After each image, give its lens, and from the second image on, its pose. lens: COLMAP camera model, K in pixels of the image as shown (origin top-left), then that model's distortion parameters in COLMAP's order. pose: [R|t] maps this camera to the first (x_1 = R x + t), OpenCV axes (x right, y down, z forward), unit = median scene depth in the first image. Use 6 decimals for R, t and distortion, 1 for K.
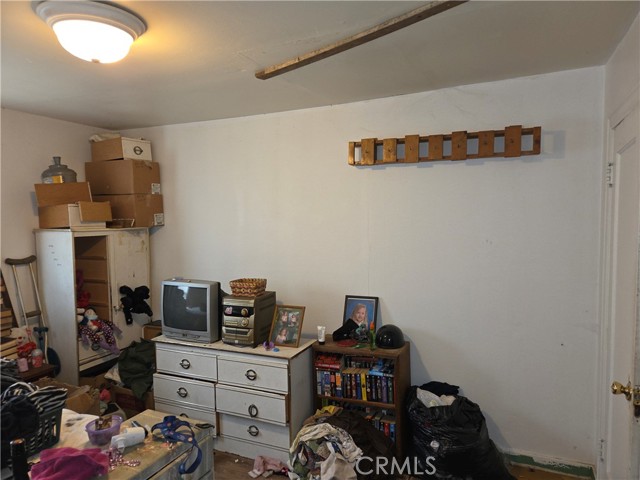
lens RADIAL K [[423.4, 0, 320.0], [0, 423.4, 240.0], [0, 0, 1]] dist [0.060172, -0.047414]
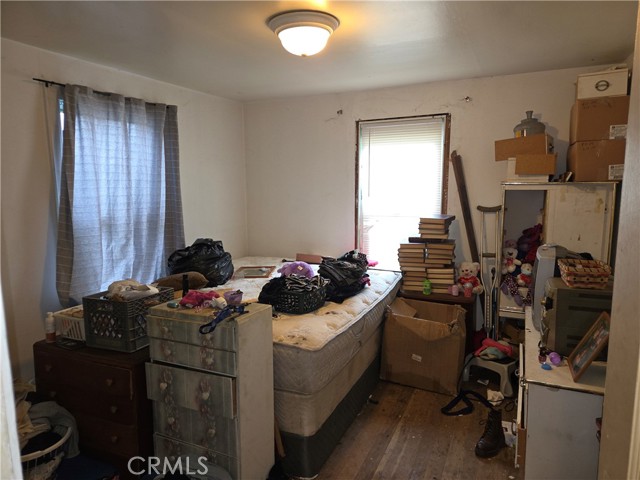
lens RADIAL K [[423.4, 0, 320.0], [0, 423.4, 240.0], [0, 0, 1]] dist [0.060172, -0.047414]
pose [[0.001728, 0.150377, -0.988627, 0.442225], [-0.052903, 0.987258, 0.150076, -0.017068], [0.998598, 0.052042, 0.009662, 0.501952]]
